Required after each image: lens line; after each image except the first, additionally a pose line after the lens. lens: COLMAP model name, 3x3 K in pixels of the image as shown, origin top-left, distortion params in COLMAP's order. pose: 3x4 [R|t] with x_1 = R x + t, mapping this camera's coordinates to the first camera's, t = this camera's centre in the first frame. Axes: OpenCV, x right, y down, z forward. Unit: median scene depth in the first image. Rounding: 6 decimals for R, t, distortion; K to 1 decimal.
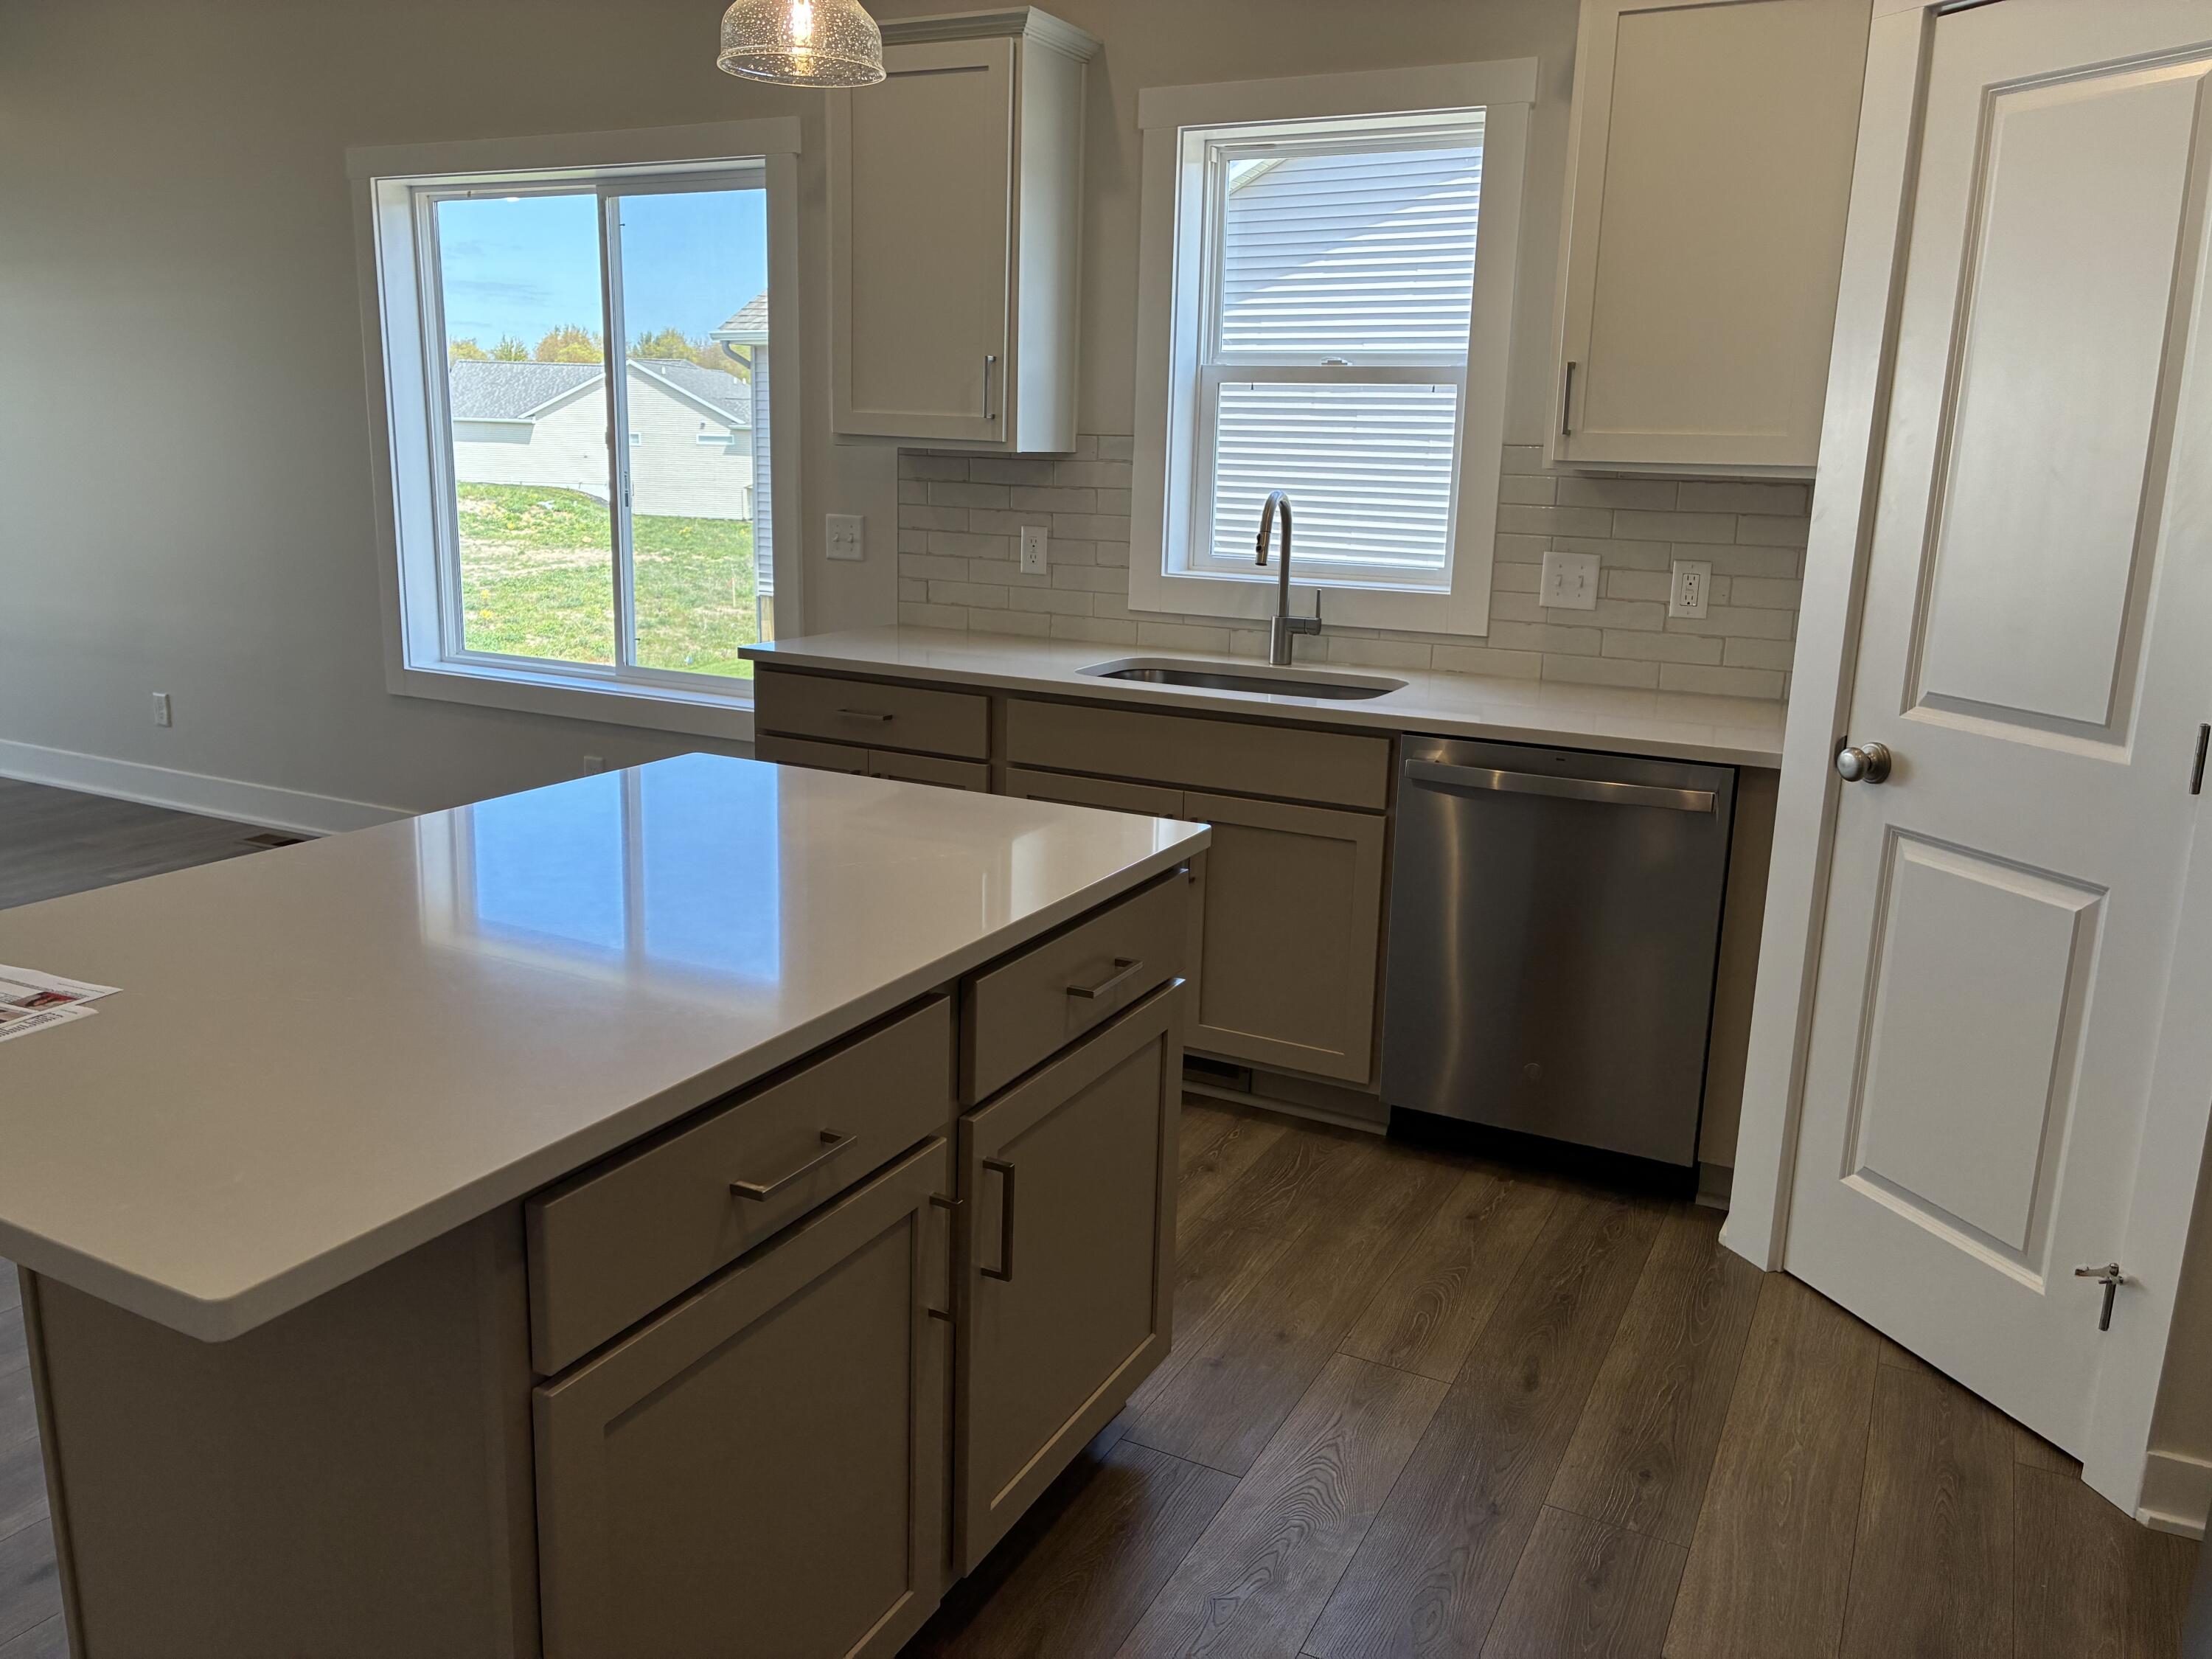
lens RADIAL K [[1674.1, 0, 1100.6], [0, 1674.1, 809.7], [0, 0, 1]] dist [0.055969, -0.067406]
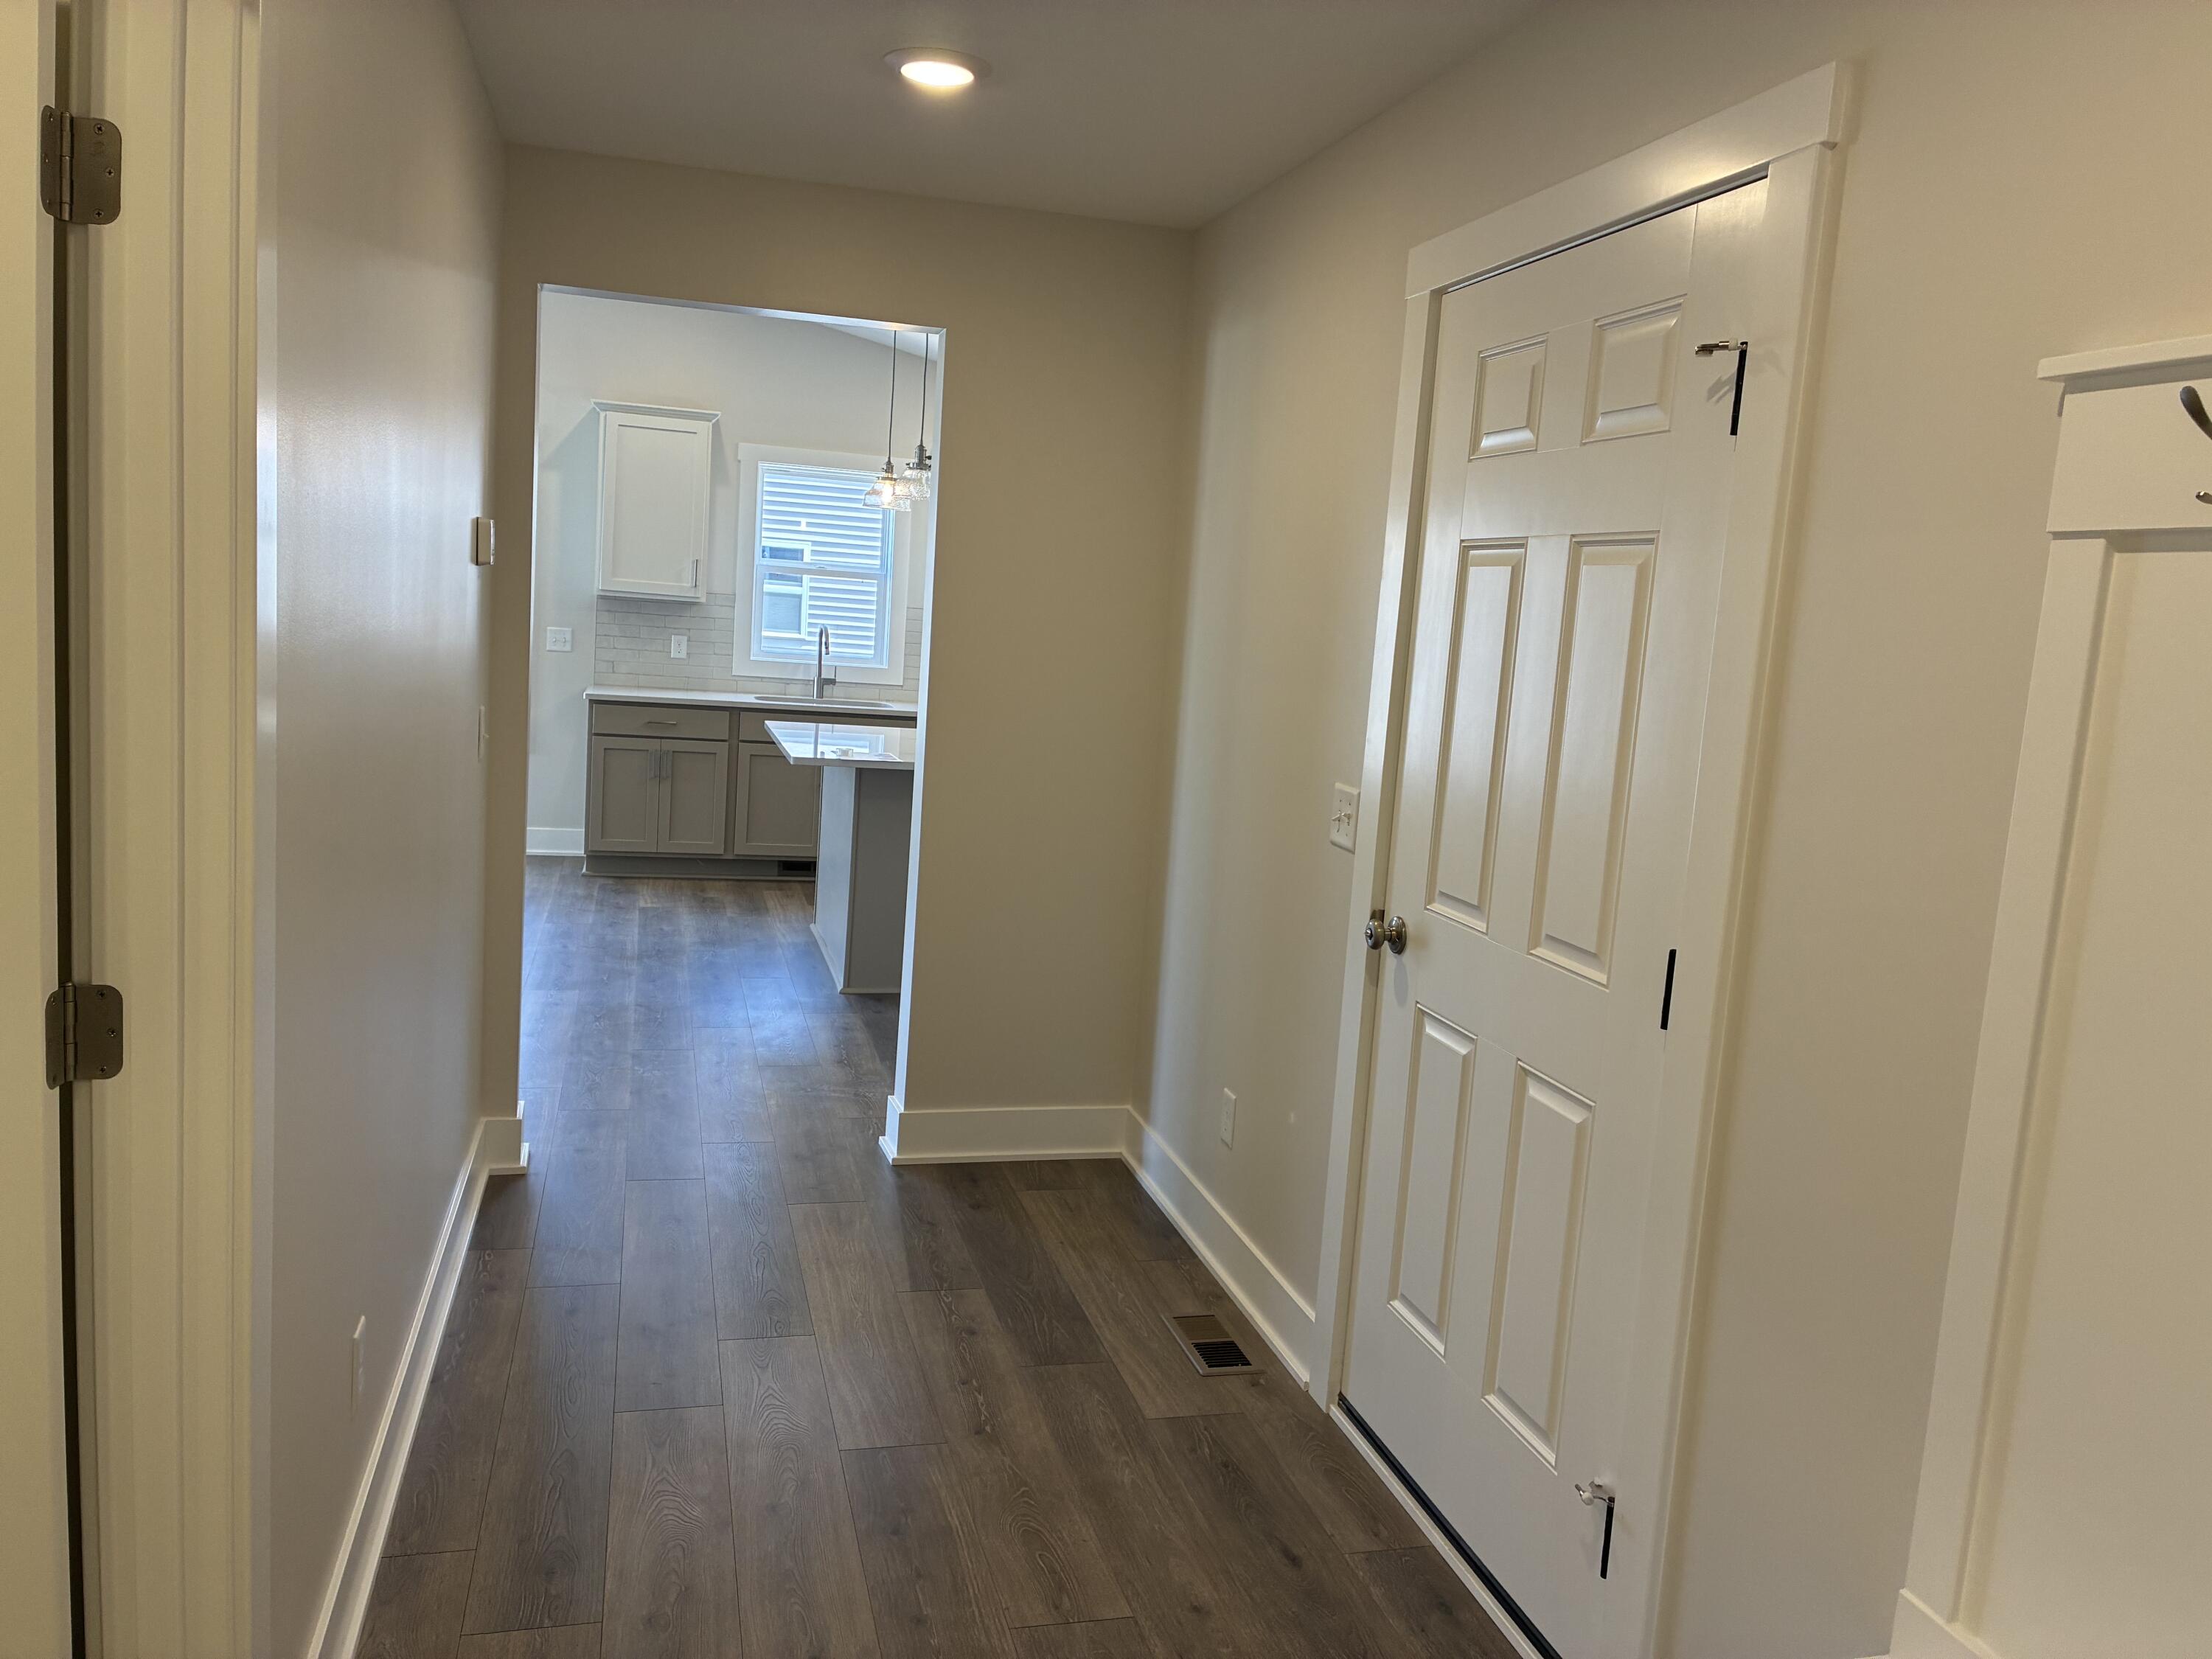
lens RADIAL K [[1674.1, 0, 1113.8], [0, 1674.1, 835.7], [0, 0, 1]] dist [0.055969, -0.067406]
pose [[0.738673, -0.064810, 0.670941, -1.226532], [0.094683, 0.995475, -0.008083, 0.167476], [-0.667381, 0.069497, 0.741467, -1.017260]]
